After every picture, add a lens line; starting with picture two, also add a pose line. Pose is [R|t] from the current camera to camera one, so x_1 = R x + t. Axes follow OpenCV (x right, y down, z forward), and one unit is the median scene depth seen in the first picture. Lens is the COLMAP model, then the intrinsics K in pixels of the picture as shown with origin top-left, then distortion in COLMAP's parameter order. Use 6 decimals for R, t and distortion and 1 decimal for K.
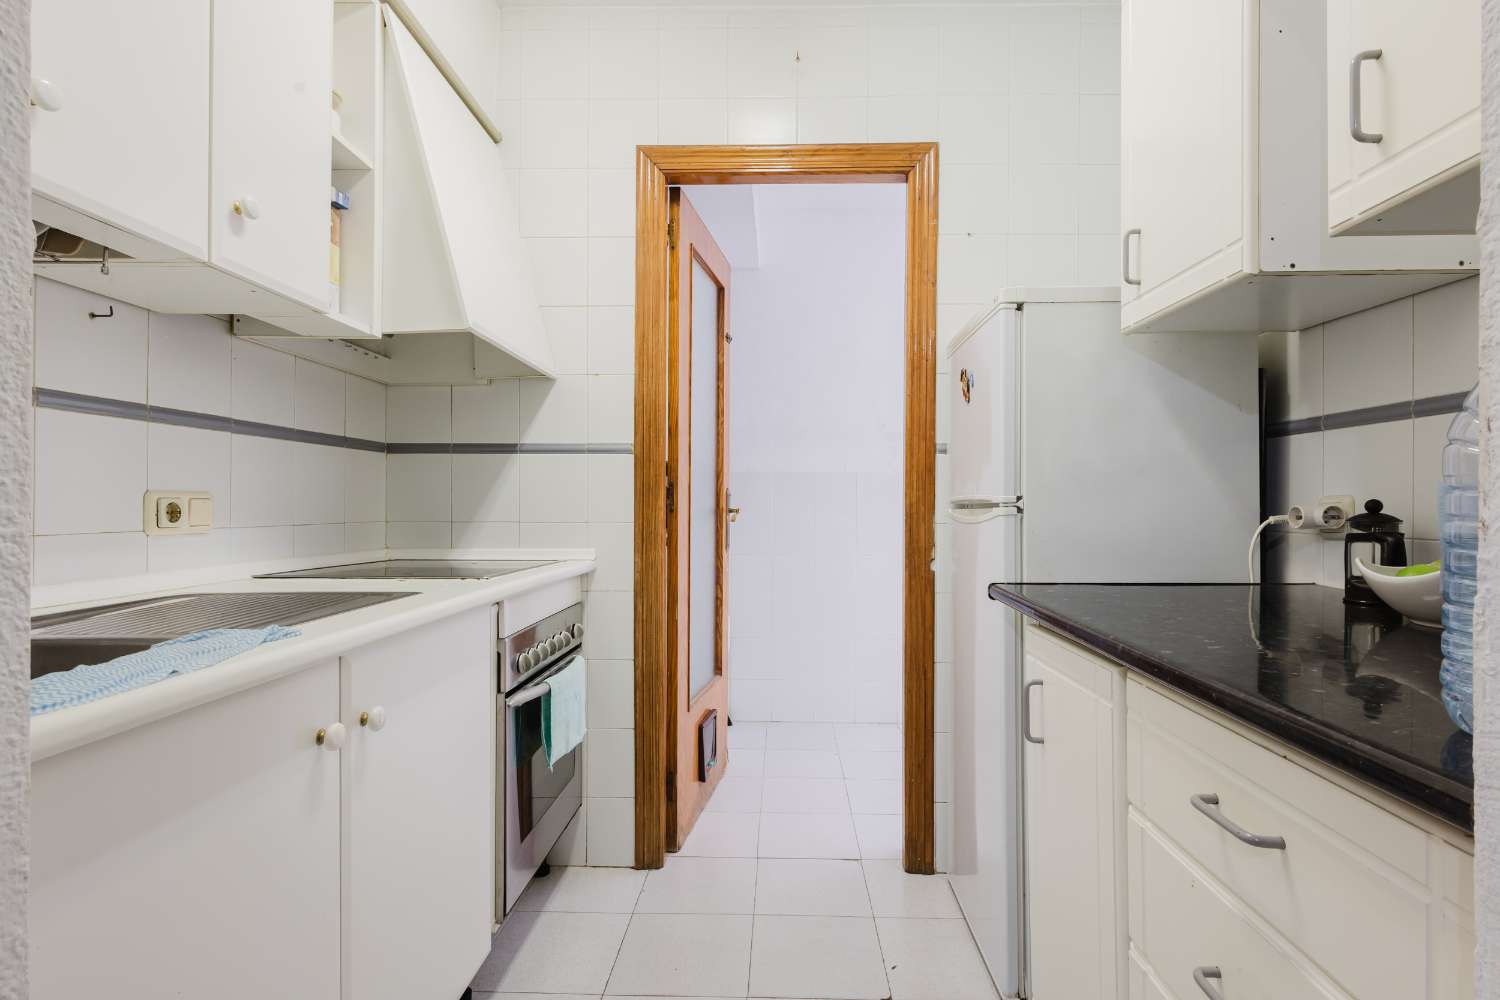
lens RADIAL K [[734.5, 0, 750.0], [0, 734.5, 500.0], [0, 0, 1]] dist [0.013575, -0.006805]
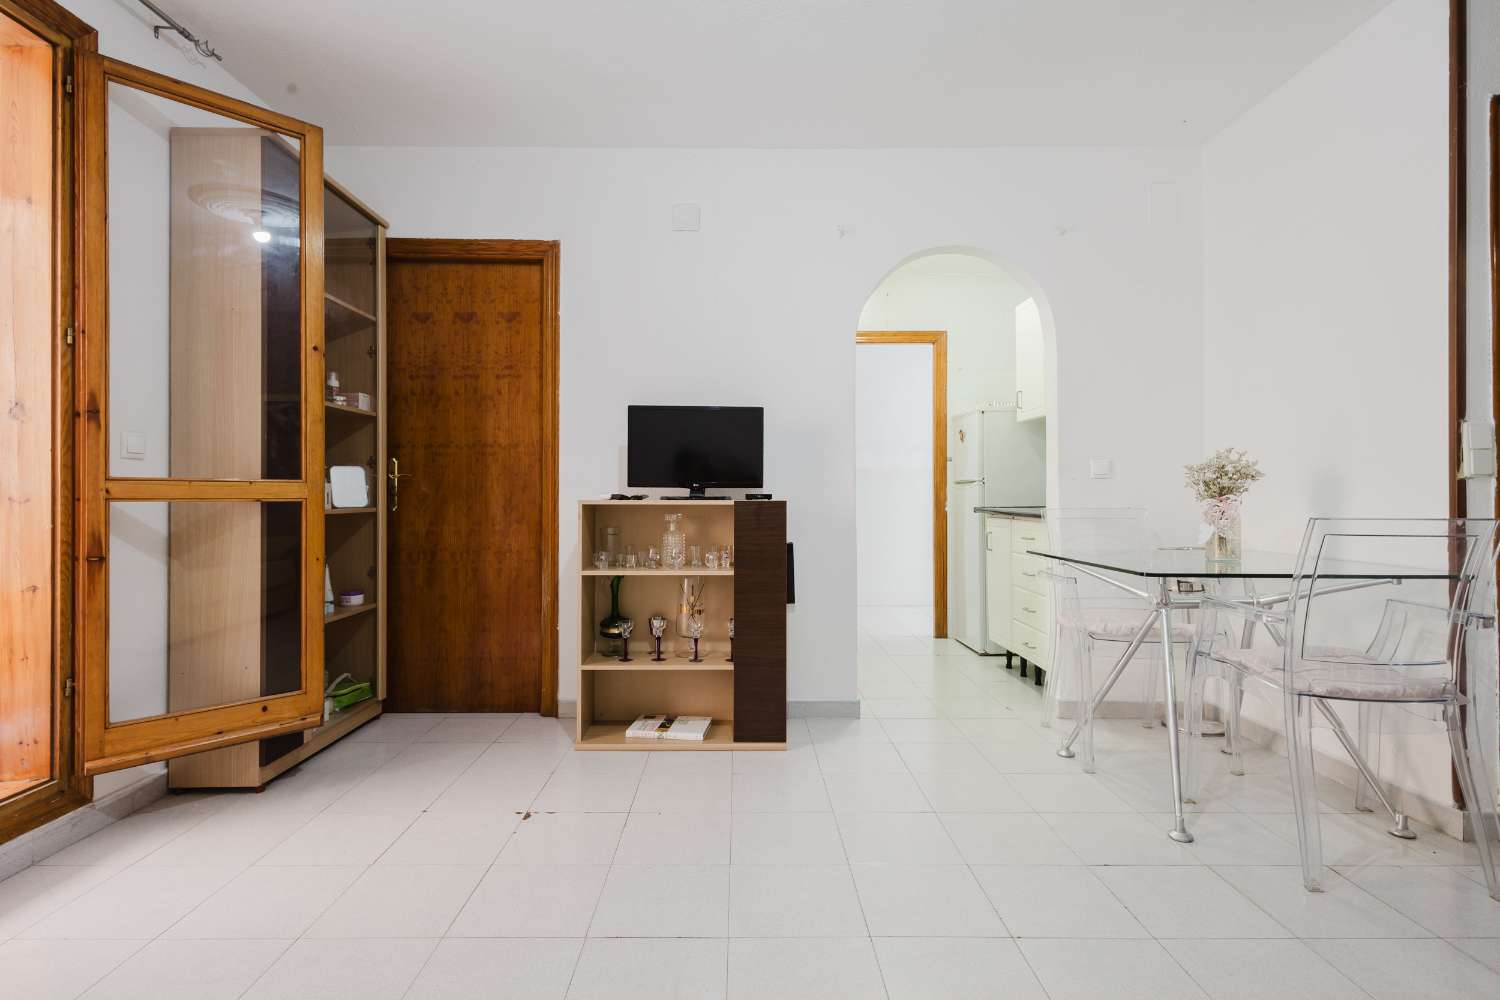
lens RADIAL K [[734.5, 0, 750.0], [0, 734.5, 500.0], [0, 0, 1]] dist [0.013575, -0.006805]
pose [[0.998319, -0.008553, 0.057318, -0.518008], [0.007812, 0.999883, 0.013131, 0.025779], [-0.057423, -0.012662, 0.998270, -1.328692]]
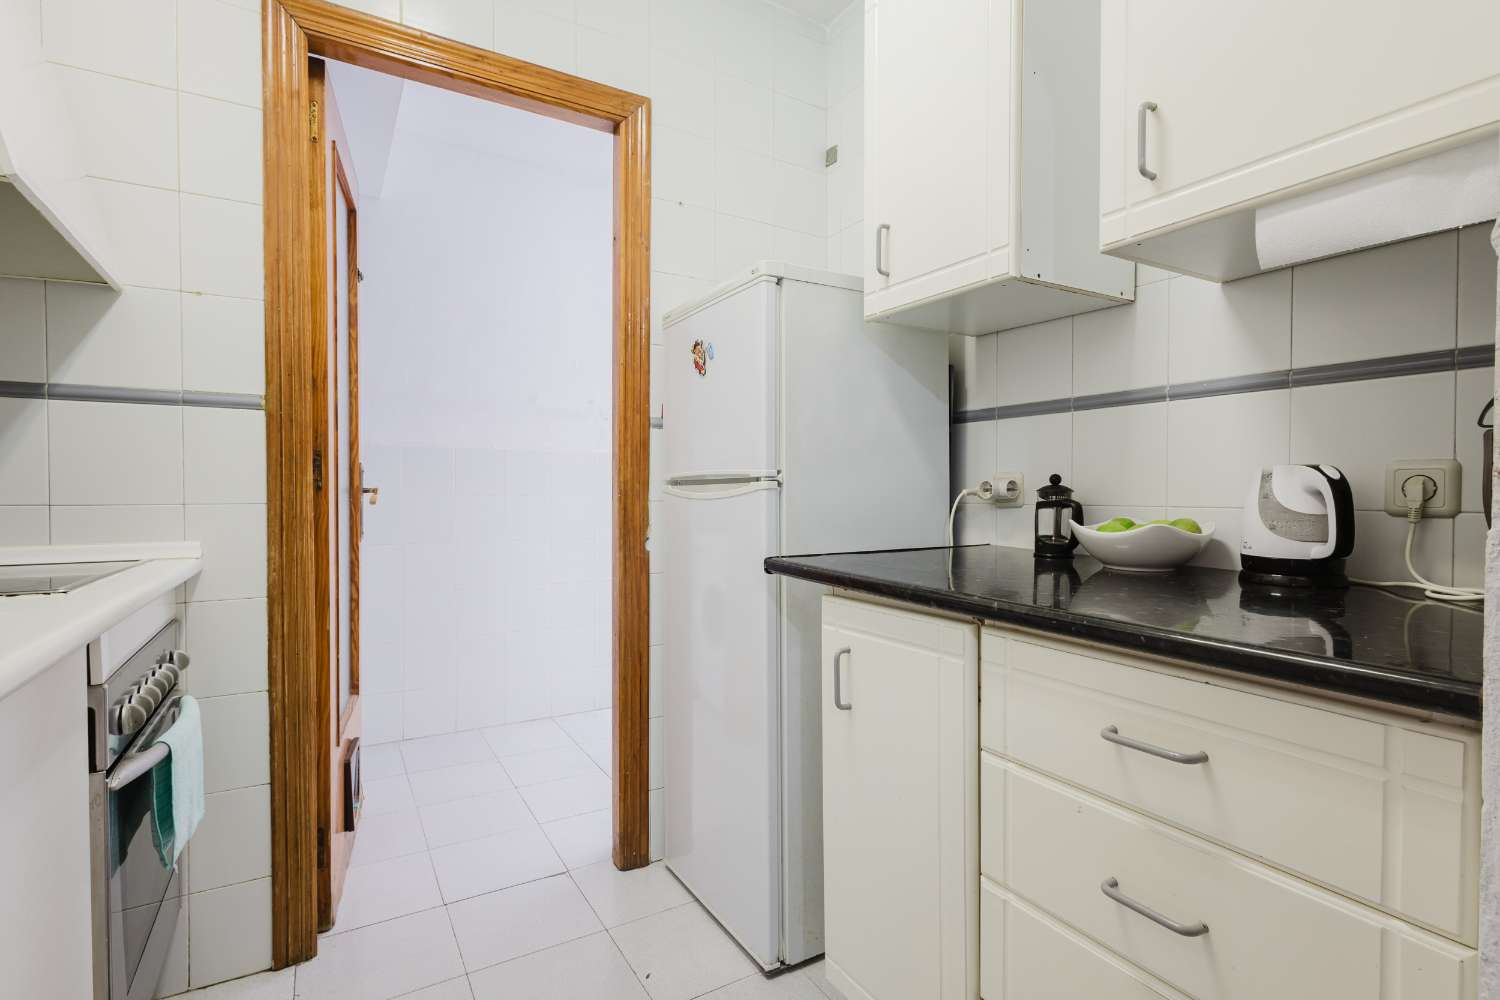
lens RADIAL K [[734.5, 0, 750.0], [0, 734.5, 500.0], [0, 0, 1]] dist [0.013575, -0.006805]
pose [[0.841783, -0.008047, 0.539756, -0.153882], [-0.002898, 0.999807, 0.019425, 0.011666], [-0.539809, -0.017916, 0.841597, 0.125675]]
